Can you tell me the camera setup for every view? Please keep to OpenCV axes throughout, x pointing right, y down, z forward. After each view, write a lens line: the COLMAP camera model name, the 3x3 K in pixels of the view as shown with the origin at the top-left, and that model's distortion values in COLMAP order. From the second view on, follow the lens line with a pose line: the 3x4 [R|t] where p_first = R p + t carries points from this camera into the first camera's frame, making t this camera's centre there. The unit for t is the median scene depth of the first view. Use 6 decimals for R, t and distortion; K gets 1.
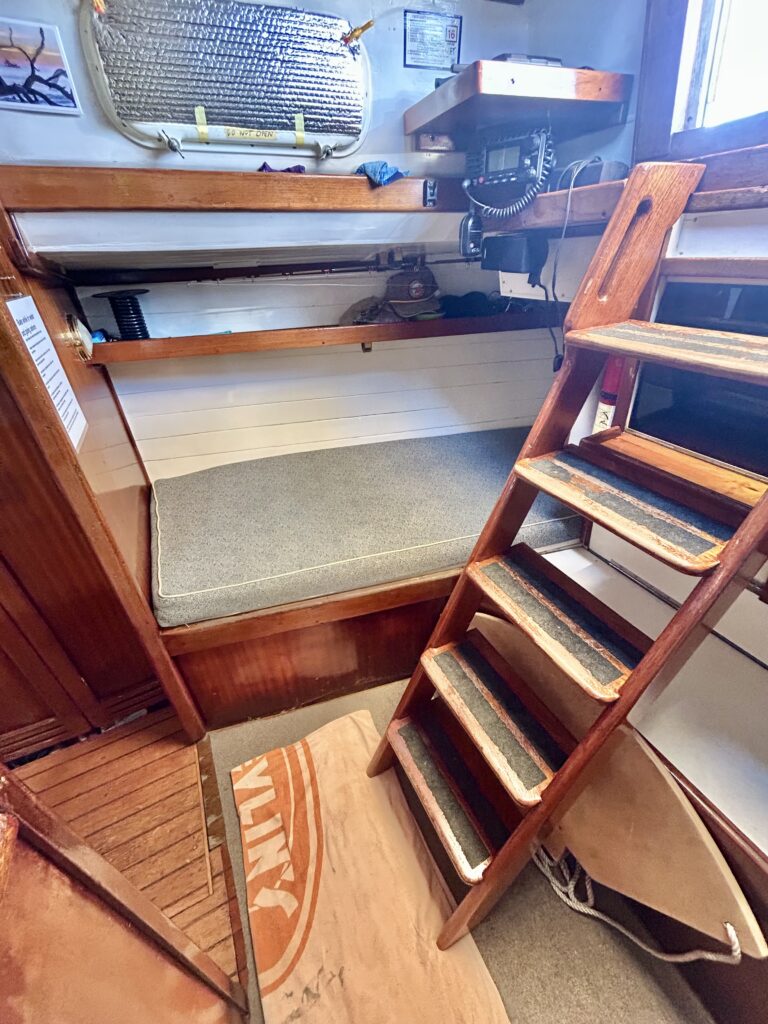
lens RADIAL K [[413.1, 0, 385.2], [0, 413.1, 509.9], [0, 0, 1]] dist [-0.001143, 0.000813]
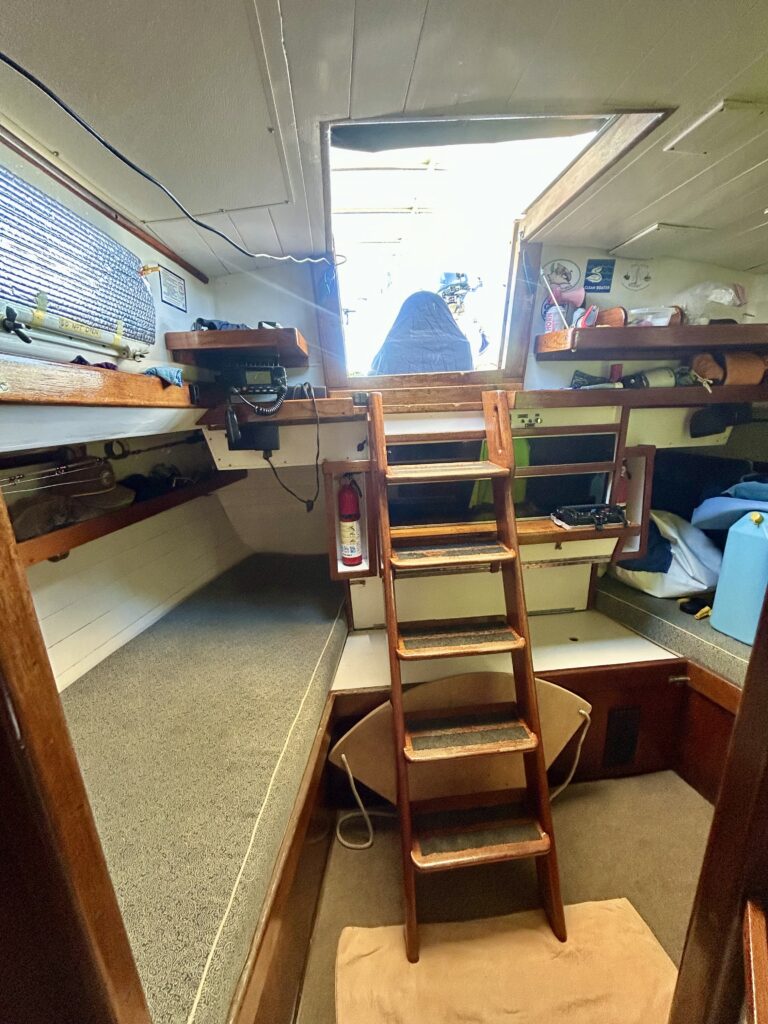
lens RADIAL K [[413.1, 0, 385.2], [0, 413.1, 509.9], [0, 0, 1]] dist [-0.001143, 0.000813]
pose [[0.349247, -0.204527, 0.914437, -0.896950], [0.523655, 0.851878, -0.009463, -0.252181], [-0.777053, 0.482155, 0.404617, 0.340050]]
